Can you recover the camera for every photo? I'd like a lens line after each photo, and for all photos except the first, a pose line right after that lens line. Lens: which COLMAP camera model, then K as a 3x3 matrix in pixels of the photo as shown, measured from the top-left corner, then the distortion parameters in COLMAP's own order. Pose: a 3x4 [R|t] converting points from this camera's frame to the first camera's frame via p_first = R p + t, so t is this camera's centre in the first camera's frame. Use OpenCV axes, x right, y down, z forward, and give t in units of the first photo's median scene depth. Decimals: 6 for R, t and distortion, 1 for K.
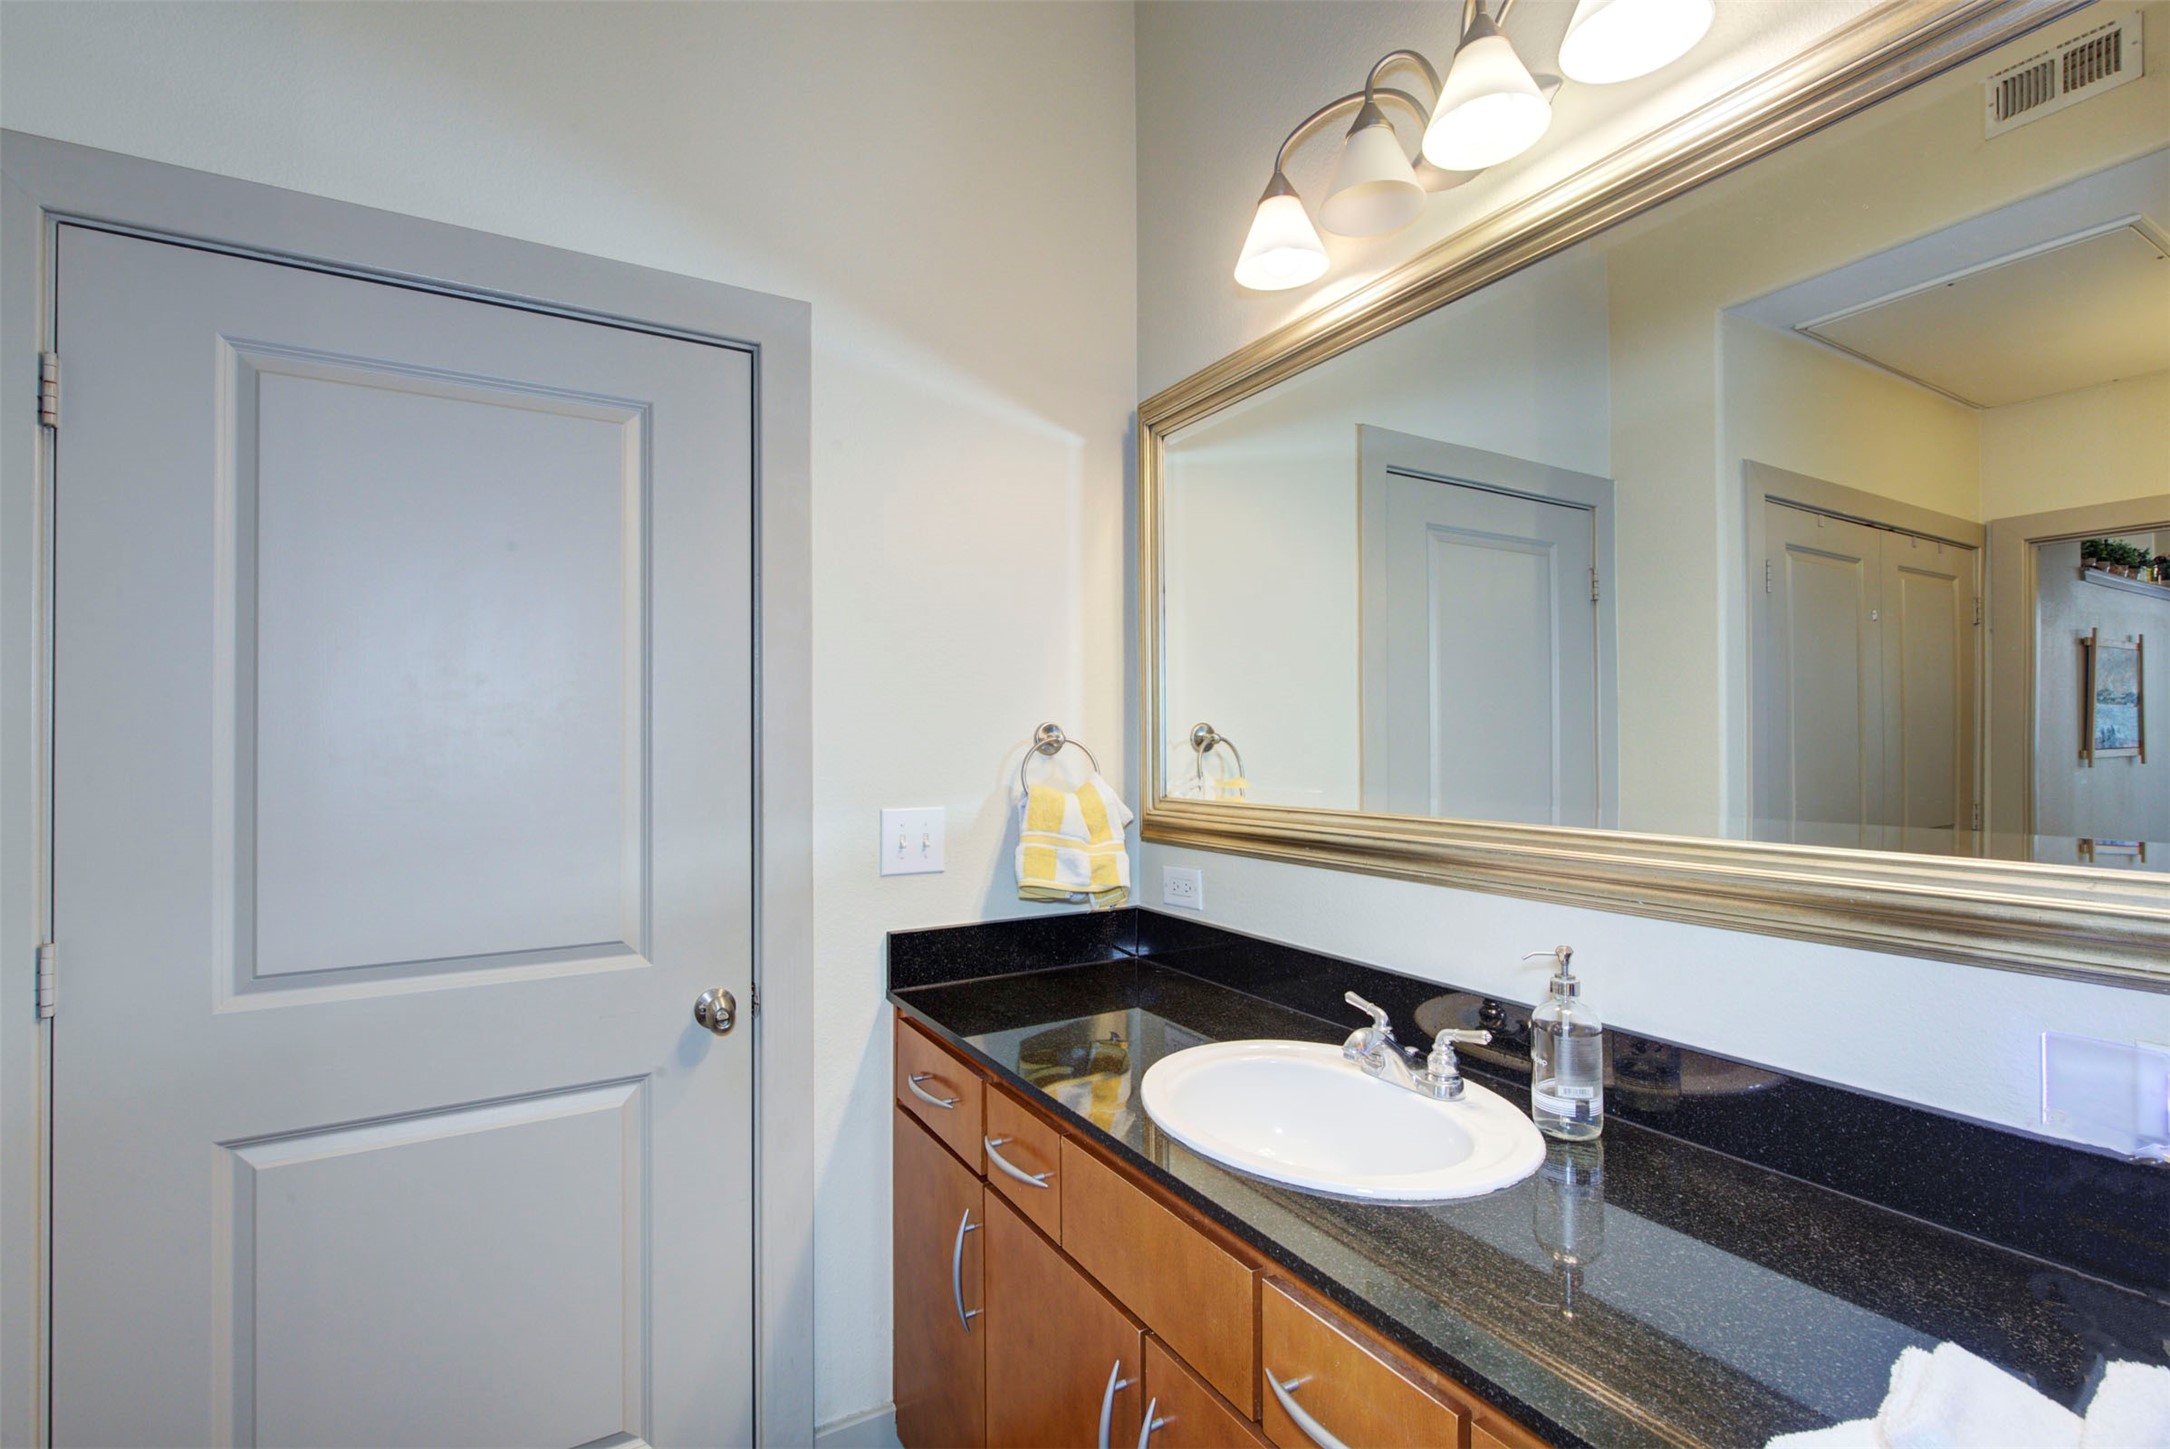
lens RADIAL K [[987.2, 0, 1084.9], [0, 987.2, 729.6], [0, 0, 1]] dist [-0.001810, 0.000862]
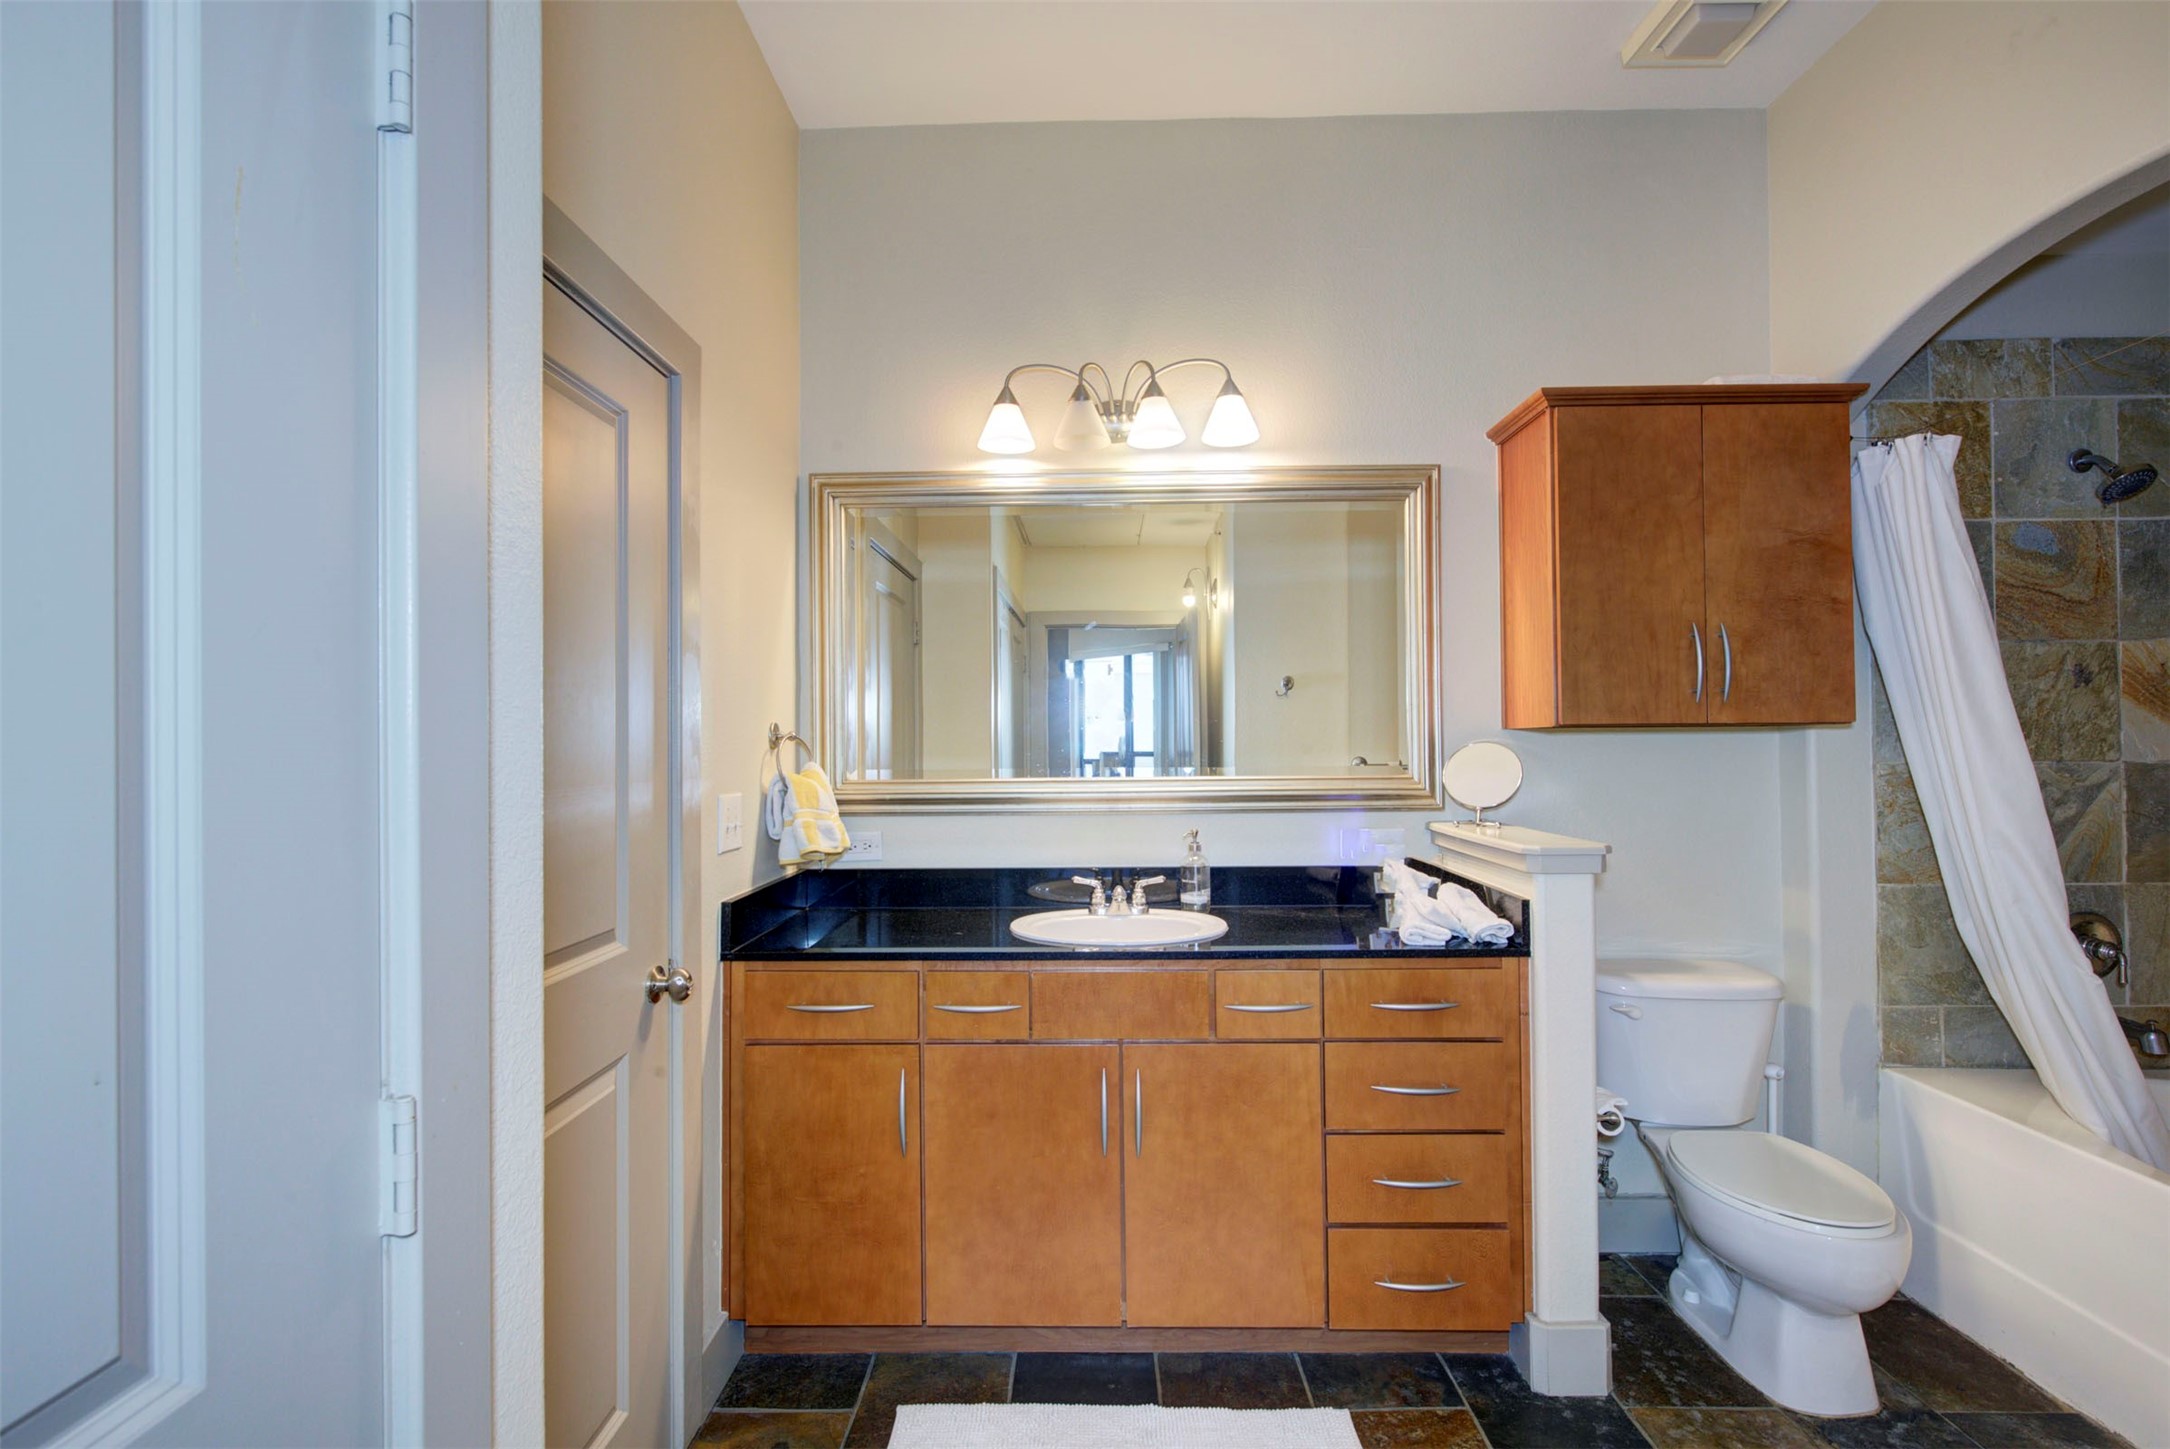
lens RADIAL K [[987.2, 0, 1084.9], [0, 987.2, 729.6], [0, 0, 1]] dist [-0.001810, 0.000862]
pose [[0.537516, 0.008760, 0.843208, -1.314645], [-0.003859, 0.999961, -0.007929, 0.014164], [-0.843245, 0.001008, 0.537529, 0.022855]]
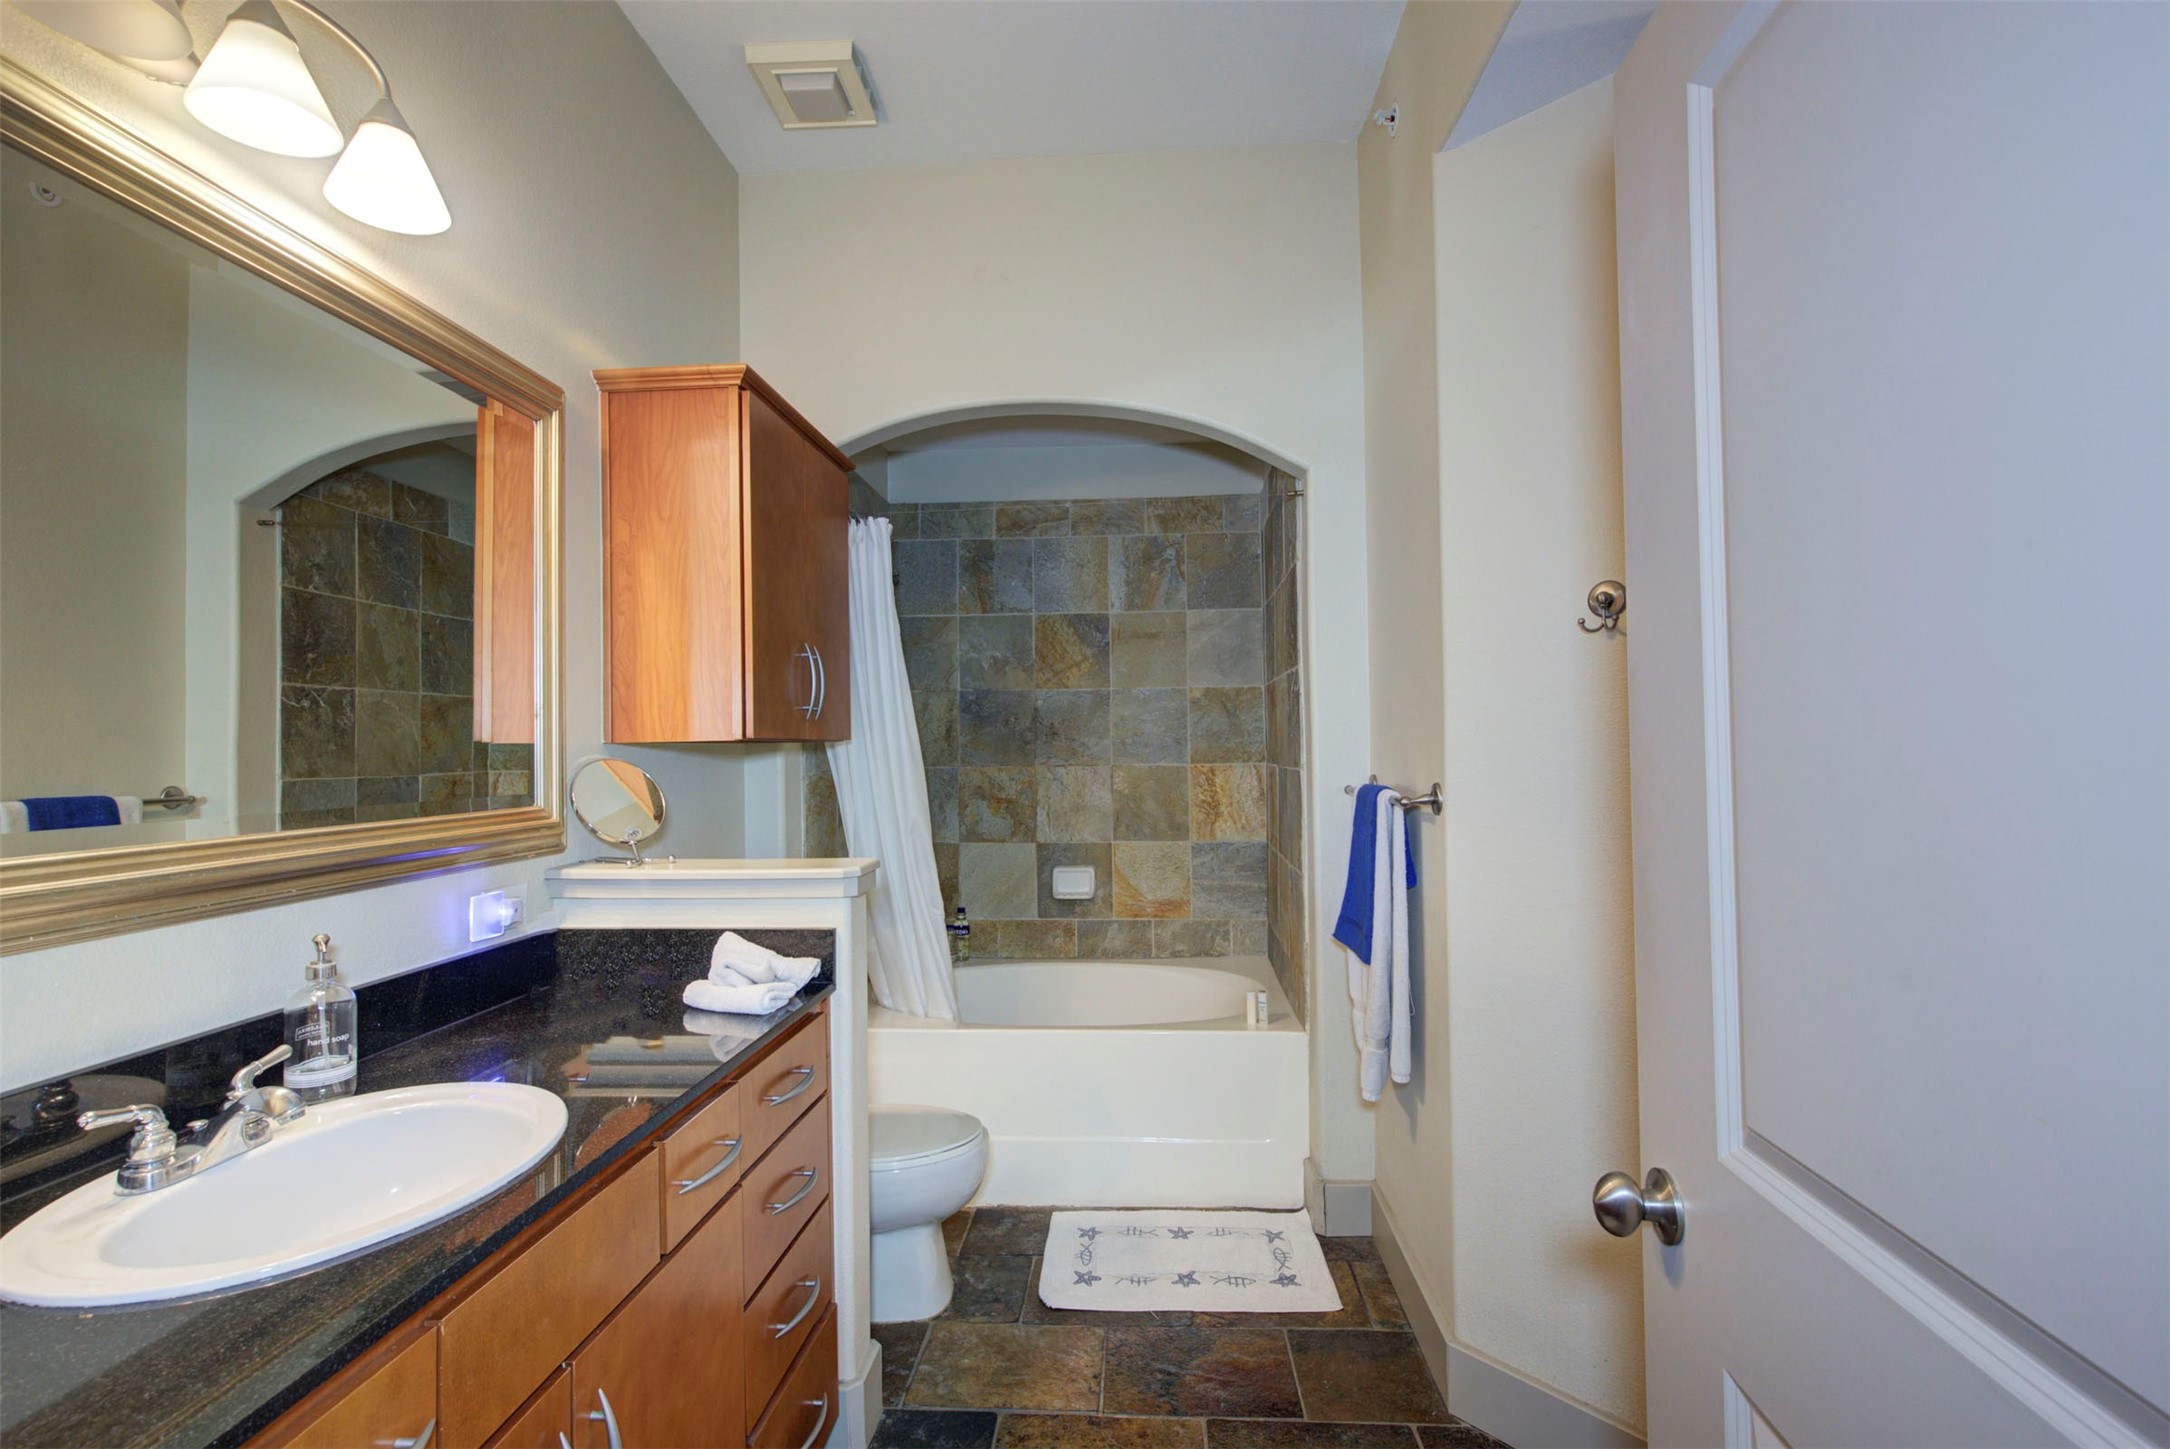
lens RADIAL K [[987.2, 0, 1084.9], [0, 987.2, 729.6], [0, 0, 1]] dist [-0.001810, 0.000862]
pose [[-0.812644, 0.028194, 0.582078, -0.751553], [0.013877, 0.999482, -0.029038, 0.028944], [-0.582595, -0.015520, -0.812614, 1.228737]]
